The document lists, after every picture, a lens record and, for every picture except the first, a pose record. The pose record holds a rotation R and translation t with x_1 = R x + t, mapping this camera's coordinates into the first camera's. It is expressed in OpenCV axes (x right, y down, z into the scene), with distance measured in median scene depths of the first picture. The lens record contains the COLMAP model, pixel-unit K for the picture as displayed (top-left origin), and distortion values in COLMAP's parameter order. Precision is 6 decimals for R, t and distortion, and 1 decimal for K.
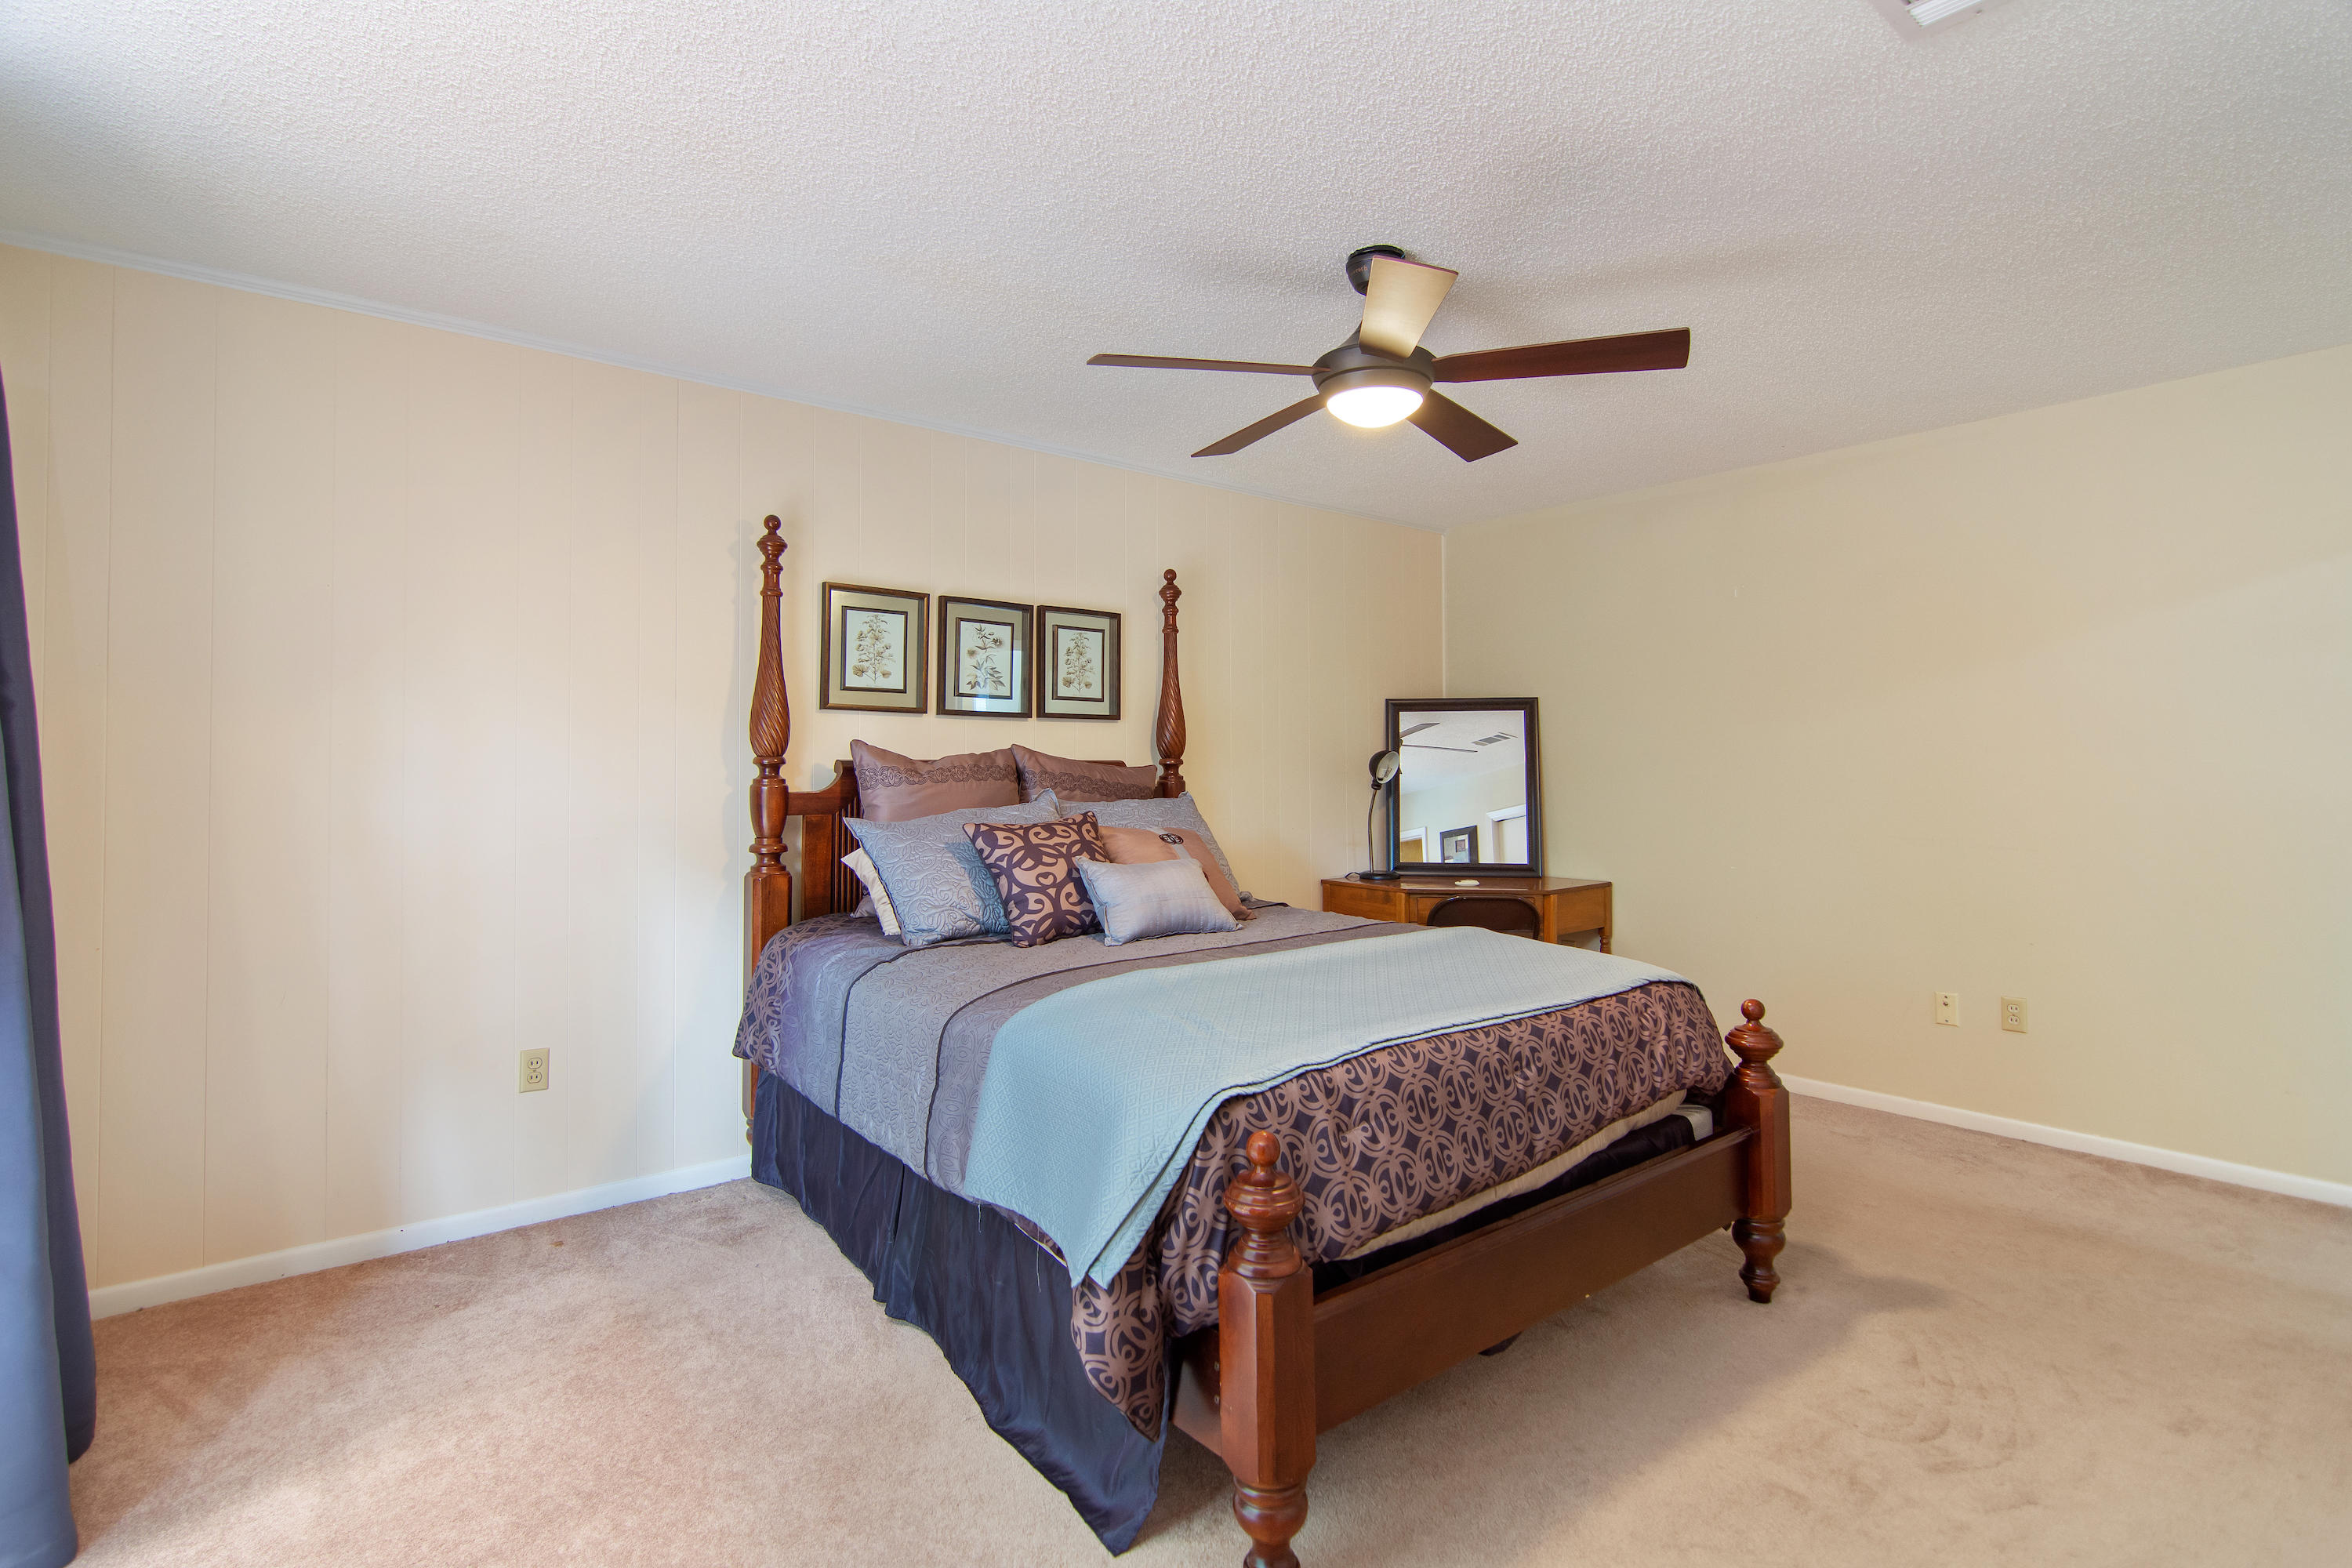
lens RADIAL K [[1111.0, 0, 1164.4], [0, 1111.0, 787.6], [0, 0, 1]] dist [-0.001022, 0.001367]
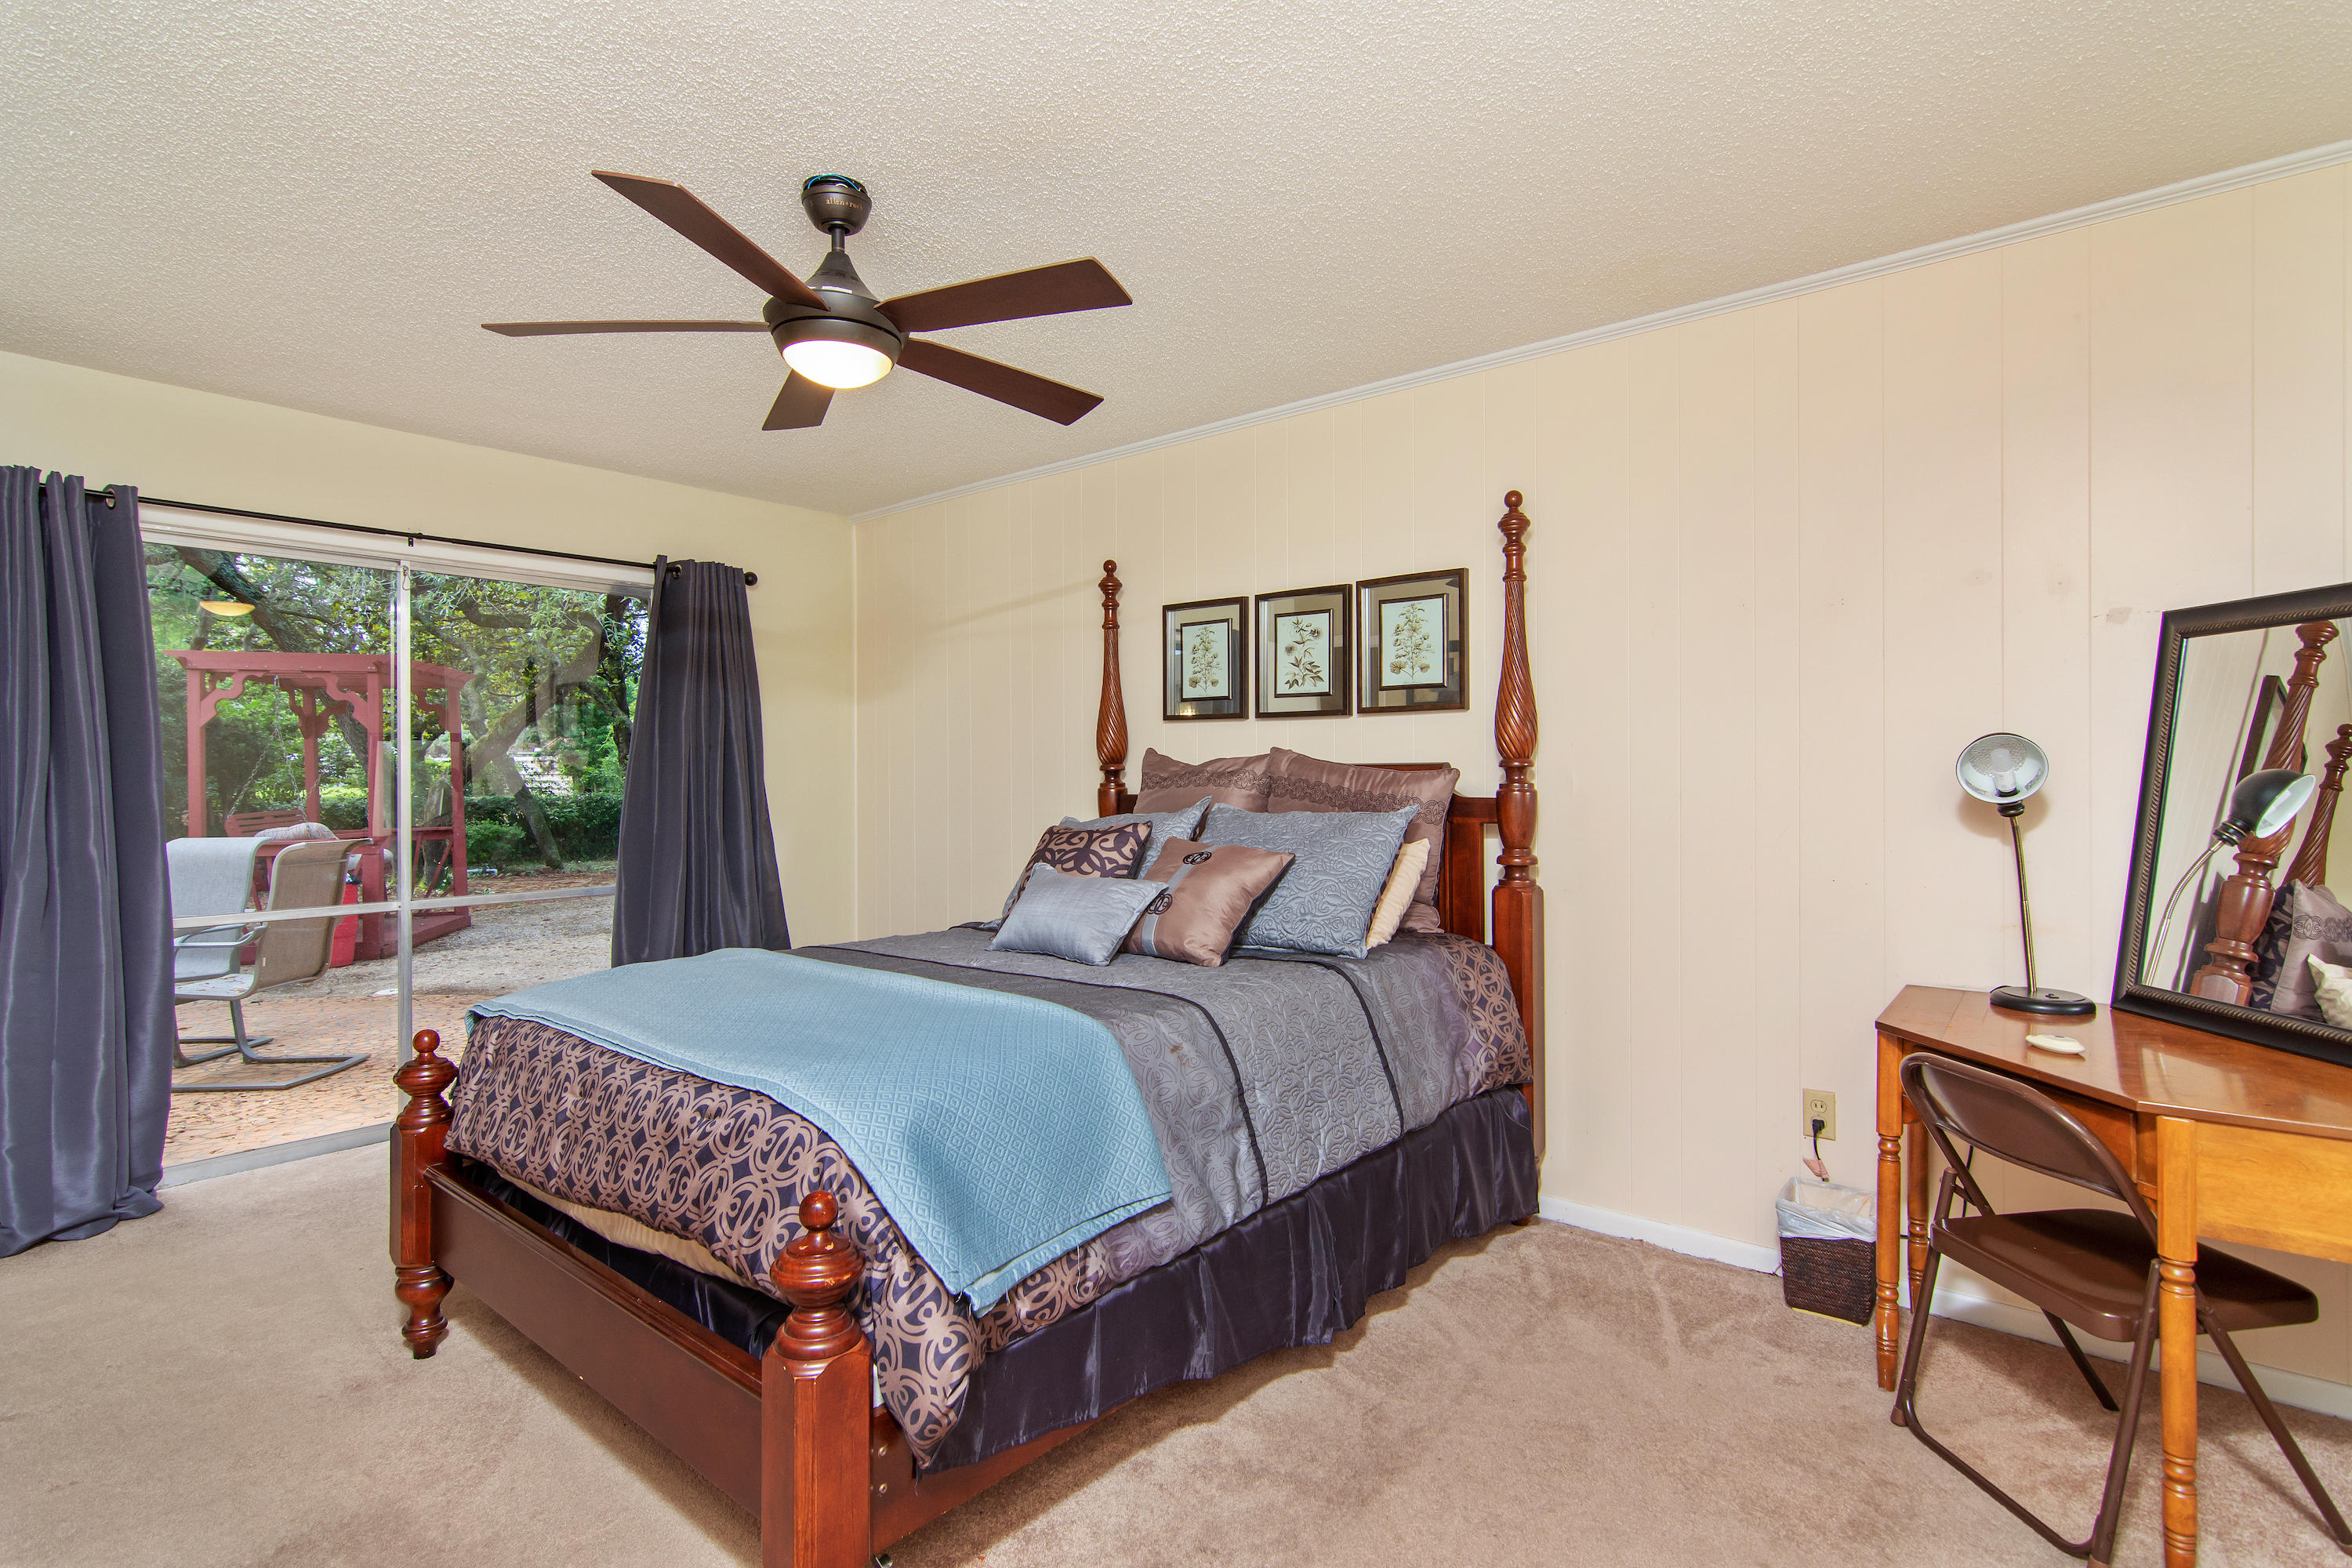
lens RADIAL K [[1160.2, 0, 1118.7], [0, 1160.2, 793.3], [0, 0, 1]] dist [-0.003308, 0.005399]
pose [[0.171695, 0.025209, -0.984828, 0.758659], [-0.007026, 0.999678, 0.024364, -0.023120], [0.985125, 0.002737, 0.171817, 0.687923]]
